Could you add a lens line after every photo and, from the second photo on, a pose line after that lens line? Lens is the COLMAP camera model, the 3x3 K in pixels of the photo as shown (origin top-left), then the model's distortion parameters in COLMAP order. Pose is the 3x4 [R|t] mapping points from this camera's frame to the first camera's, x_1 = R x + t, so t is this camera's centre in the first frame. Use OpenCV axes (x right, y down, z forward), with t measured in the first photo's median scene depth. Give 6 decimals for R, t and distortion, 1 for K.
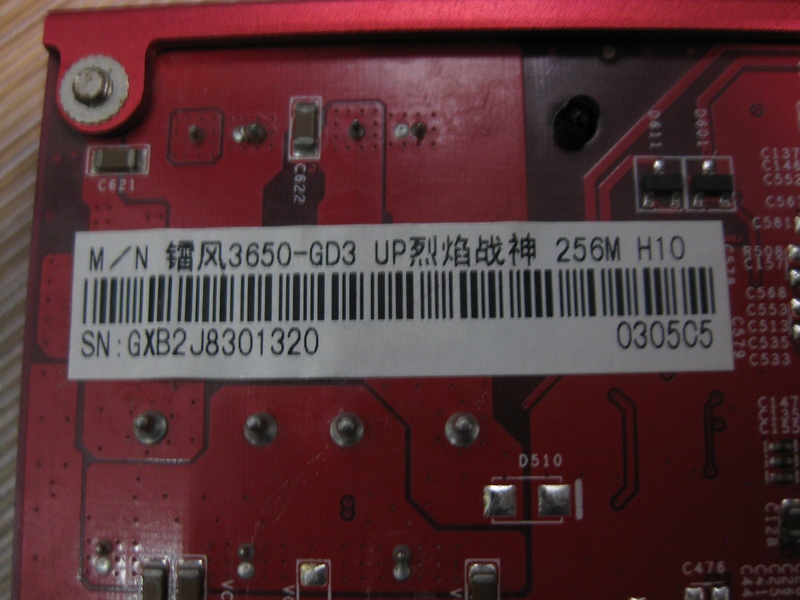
lens RADIAL K [[748.0, 0, 400.0], [0, 748.0, 300.0], [0, 0, 1]] dist [-0.114121, 0.070673]
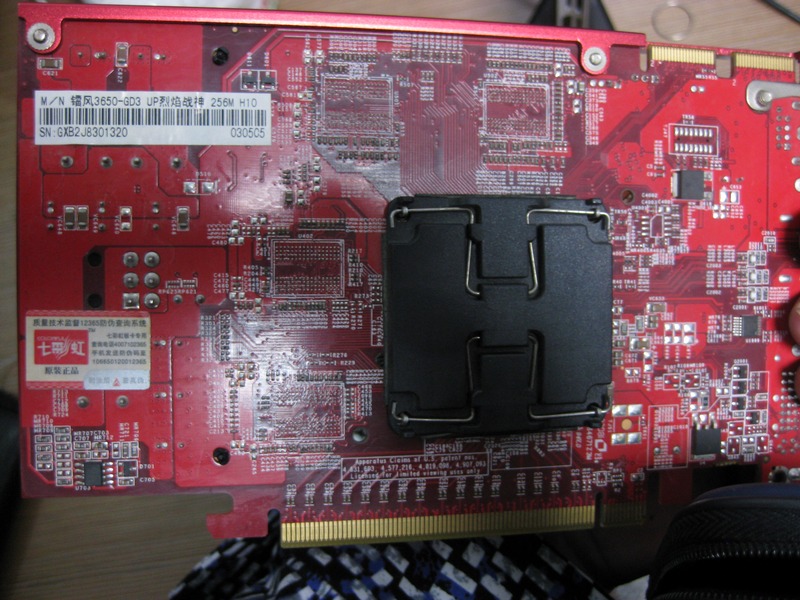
lens RADIAL K [[748.0, 0, 400.0], [0, 748.0, 300.0], [0, 0, 1]] dist [-0.114121, 0.070673]
pose [[0.986749, 0.002787, 0.162228, 0.467669], [-0.030895, 0.984787, 0.170997, 0.174966], [-0.159283, -0.173744, 0.971824, -2.011468]]
